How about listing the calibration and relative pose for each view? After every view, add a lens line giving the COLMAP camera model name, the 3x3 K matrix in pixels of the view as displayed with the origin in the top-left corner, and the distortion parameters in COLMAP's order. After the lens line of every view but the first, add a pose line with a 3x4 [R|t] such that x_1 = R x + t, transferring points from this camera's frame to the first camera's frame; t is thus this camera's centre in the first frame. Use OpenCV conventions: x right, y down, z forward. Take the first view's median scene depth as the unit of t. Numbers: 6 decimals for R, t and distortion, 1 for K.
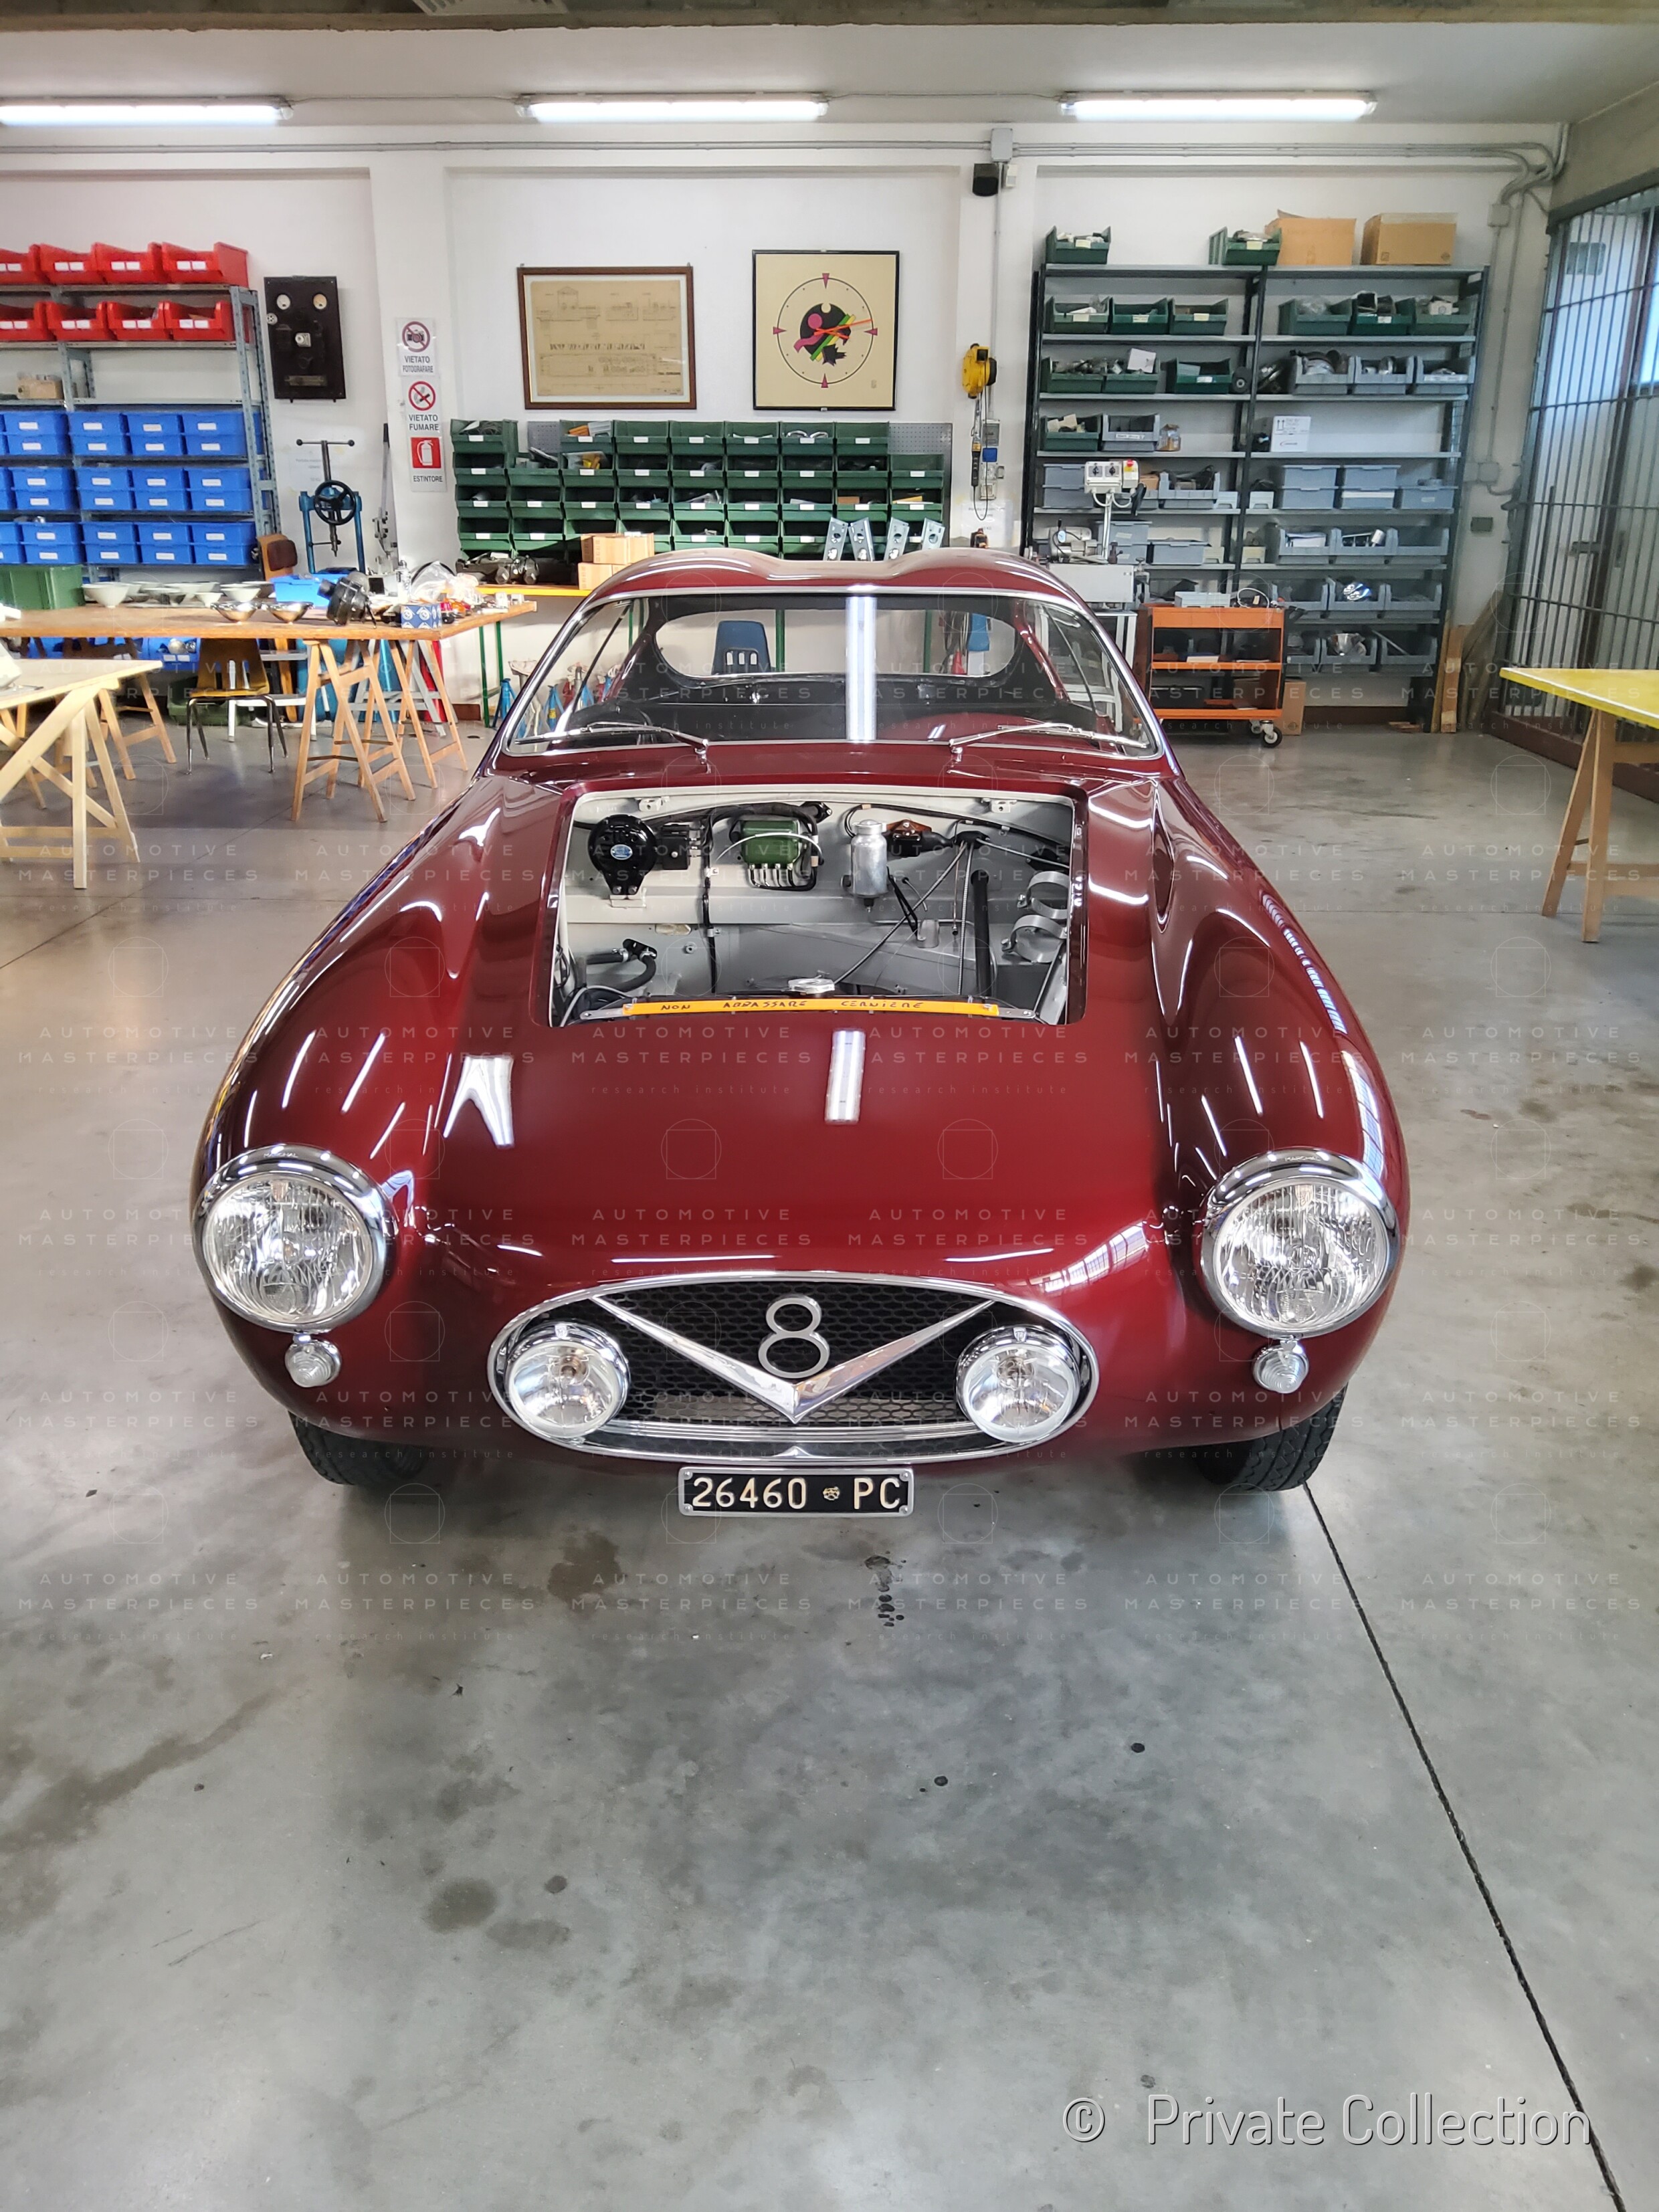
lens RADIAL K [[1690.4, 0, 808.5], [0, 1690.4, 1104.6], [0, 0, 1]] dist [0.027208, -0.016614]
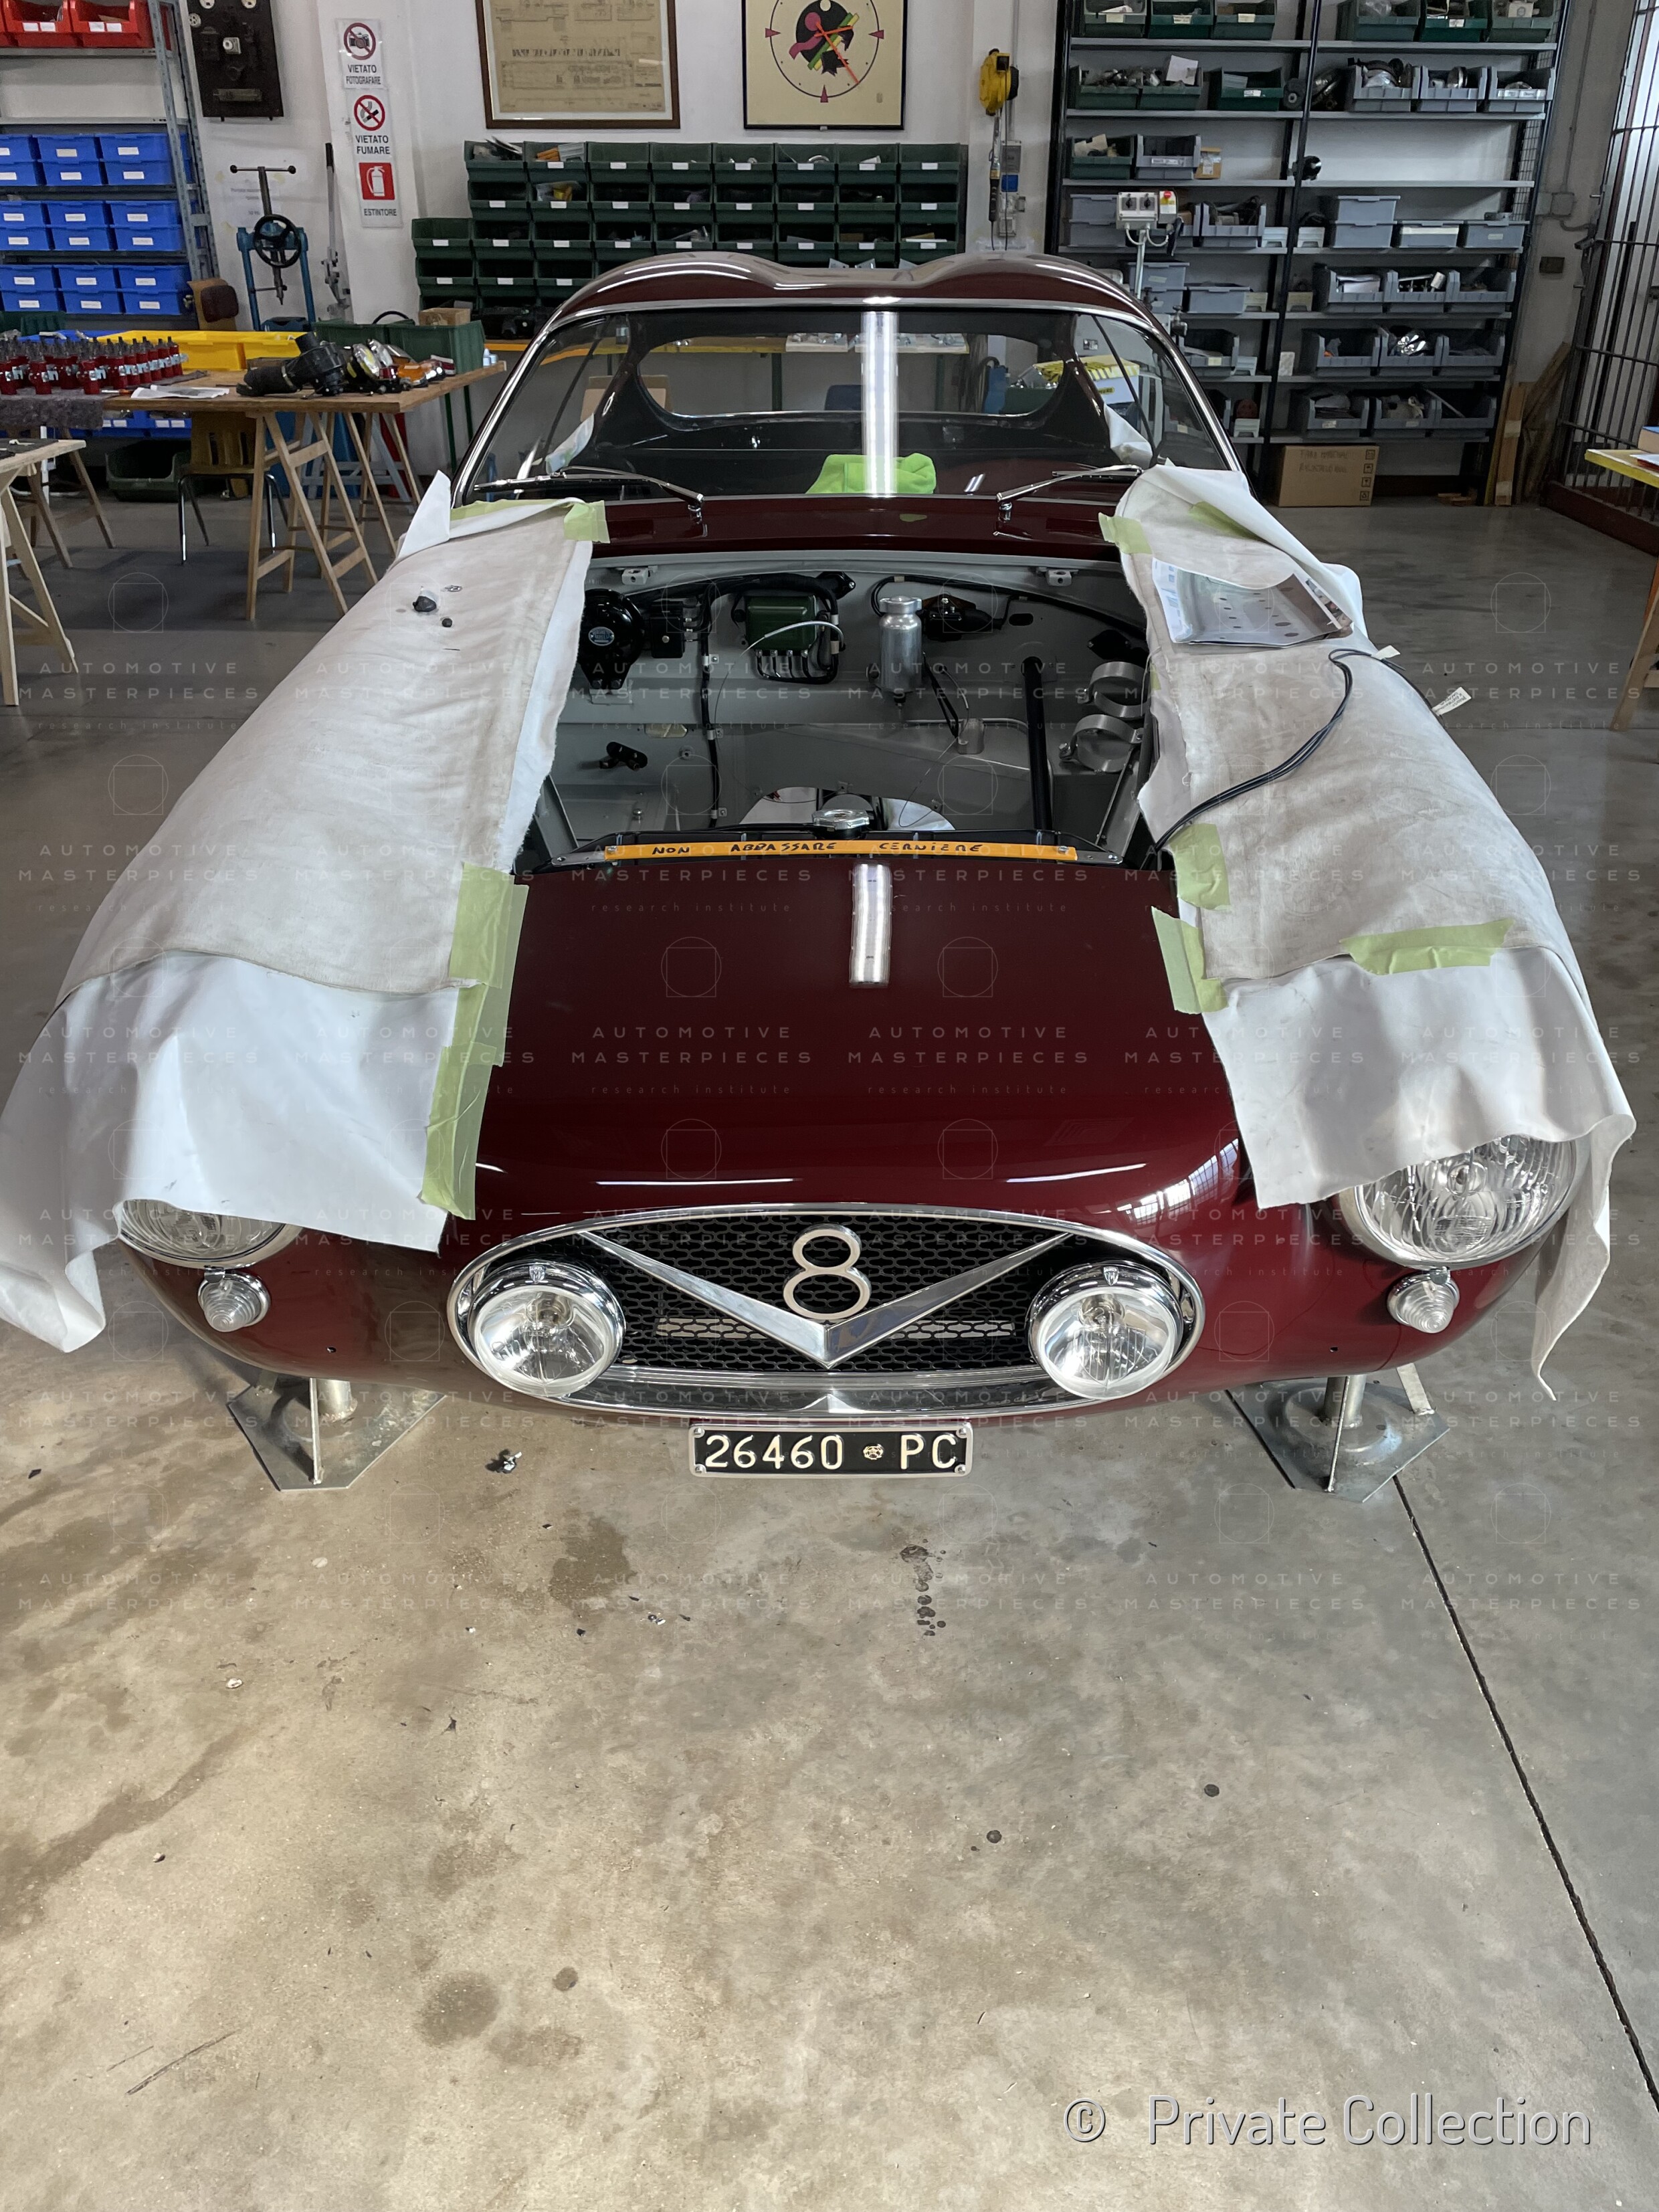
lens RADIAL K [[1695.6, 0, 831.3], [0, 1695.6, 1127.8], [0, 0, 1]] dist [0.052360, -0.053261]
pose [[0.999872, -0.008561, 0.013509, -0.012153], [0.006513, 0.989416, 0.144957, -0.074968], [-0.014607, -0.144851, 0.989346, 0.120494]]
